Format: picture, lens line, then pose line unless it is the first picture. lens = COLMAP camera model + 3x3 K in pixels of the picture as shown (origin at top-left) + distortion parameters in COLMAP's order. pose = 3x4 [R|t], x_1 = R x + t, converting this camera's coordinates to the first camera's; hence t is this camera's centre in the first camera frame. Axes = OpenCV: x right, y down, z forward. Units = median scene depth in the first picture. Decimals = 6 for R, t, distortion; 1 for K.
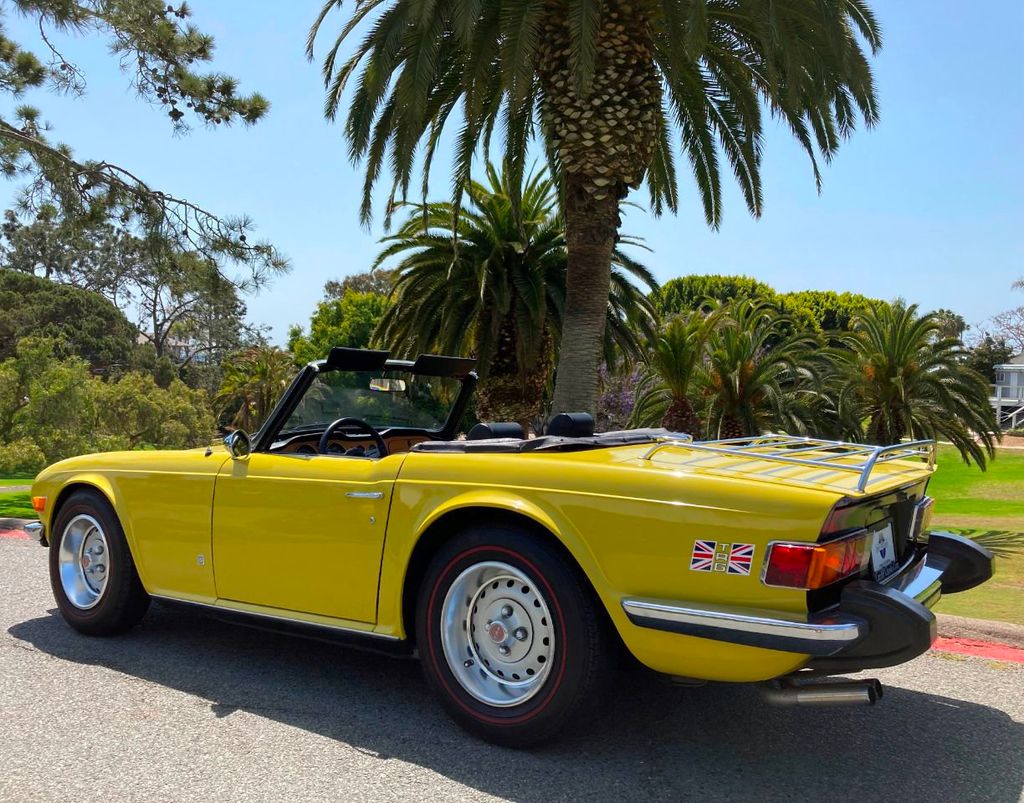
lens RADIAL K [[877.6, 0, 494.8], [0, 877.6, 390.9], [0, 0, 1]] dist [0.013503, -0.011419]
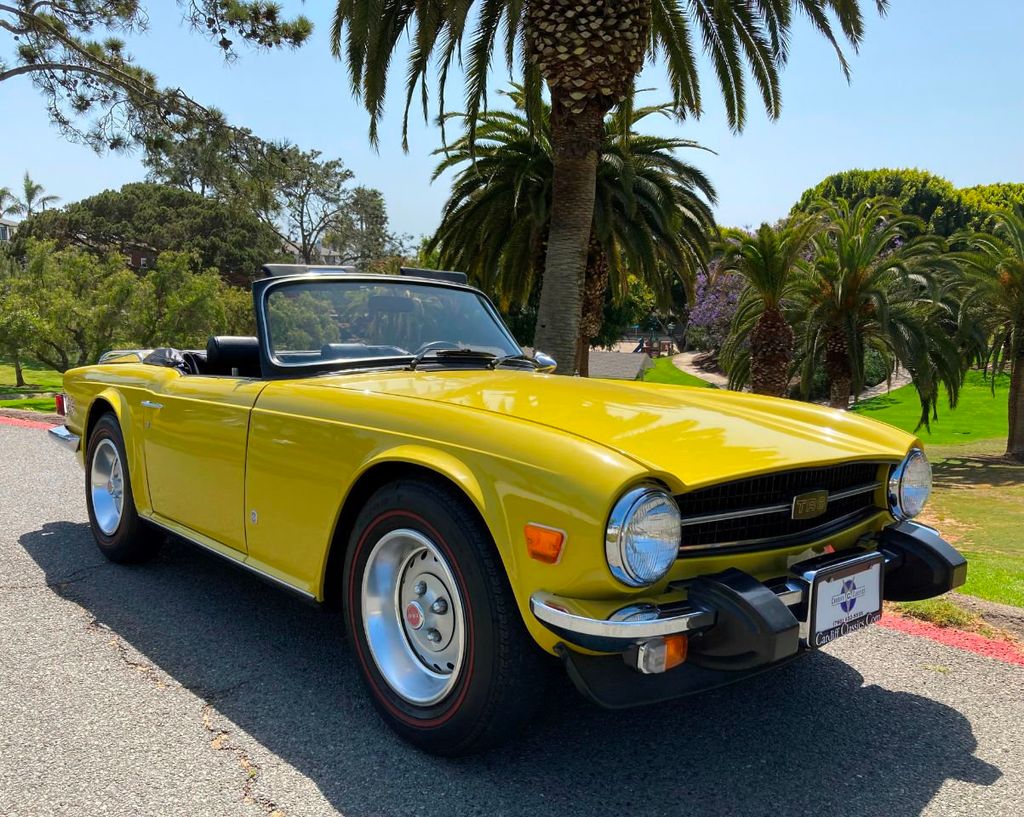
lens RADIAL K [[899.7, 0, 472.1], [0, 899.7, 410.6], [0, 0, 1]] dist [0.007032, 0.003002]
pose [[0.978678, 0.021965, -0.204225, 0.175585], [0.003472, 0.992354, 0.123371, -0.005464], [0.205373, -0.121450, 0.971119, -0.058519]]
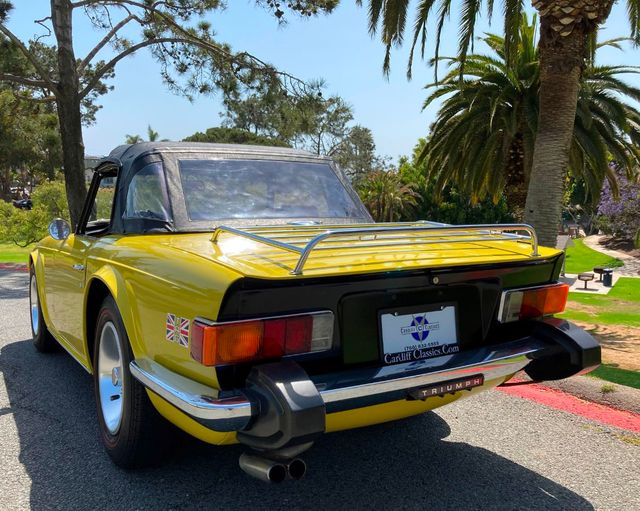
lens RADIAL K [[593.1, 0, 317.1], [0, 593.1, 265.8], [0, 0, 1]] dist [0.009194, 0.003391]
pose [[0.924699, 0.024929, -0.379883, 0.097789], [0.017034, 0.994145, 0.106702, 0.005224], [0.380318, -0.105138, 0.918860, 0.057129]]
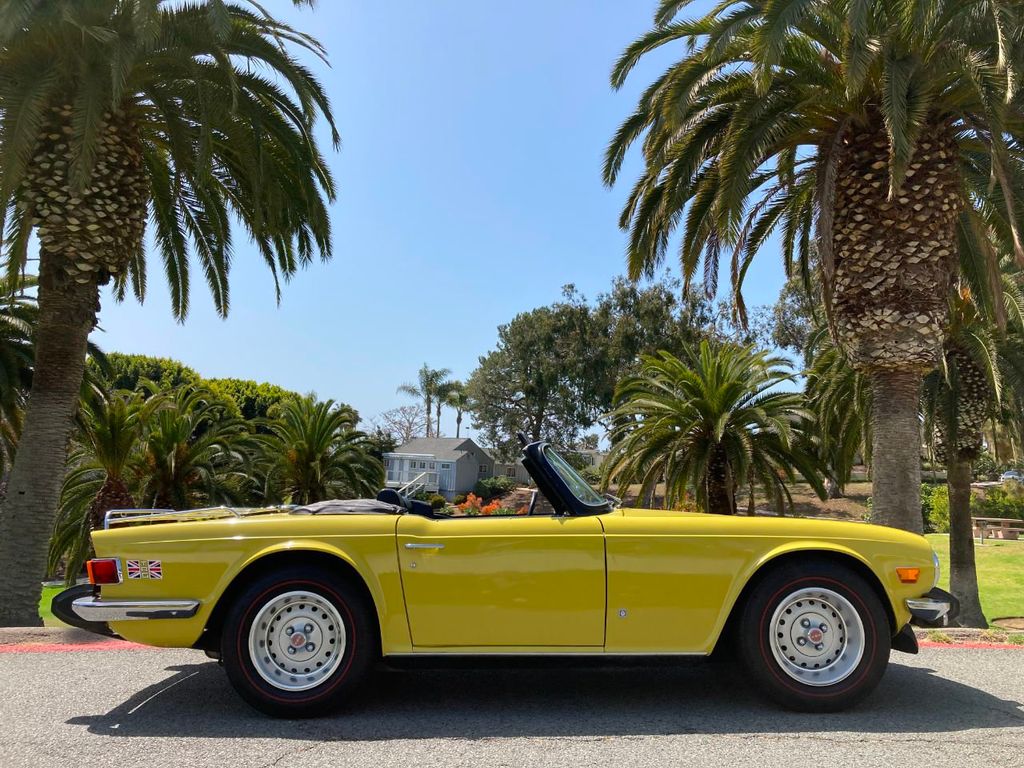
lens RADIAL K [[840.4, 0, 522.6], [0, 840.4, 383.6], [0, 0, 1]] dist [0.012634, 0.007060]
pose [[0.772676, 0.081606, 0.629534, -0.074624], [-0.015254, 0.993803, -0.110103, -0.000055], [-0.634618, 0.075471, 0.769132, -0.064022]]
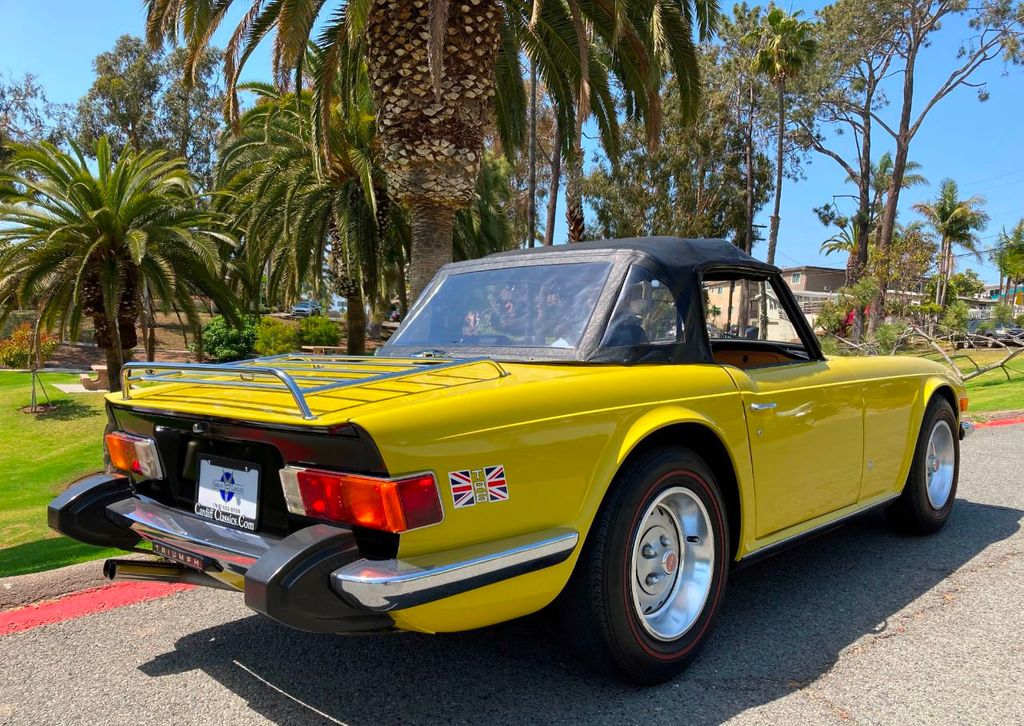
lens RADIAL K [[852.0, 0, 519.1], [0, 852.0, 404.2], [0, 0, 1]] dist [0.007066, 0.006144]
pose [[0.071946, -0.091033, 0.993246, -0.118906], [-0.032767, 0.995073, 0.093573, 0.004797], [-0.996870, -0.039278, 0.068609, 0.174869]]
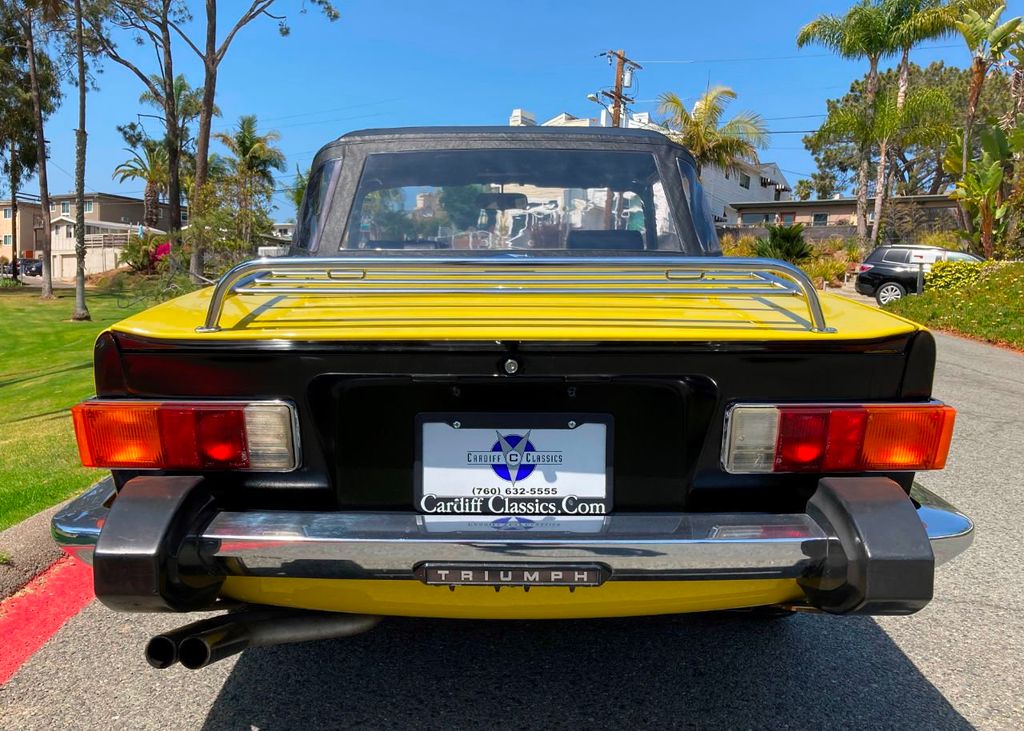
lens RADIAL K [[913.9, 0, 497.0], [0, 913.9, 433.0], [0, 0, 1]] dist [0.006075, 0.007158]
pose [[-0.618880, -0.148109, 0.771396, -0.058580], [-0.041015, 0.986816, 0.156564, 0.015233], [-0.784414, 0.065256, -0.616795, 0.286226]]
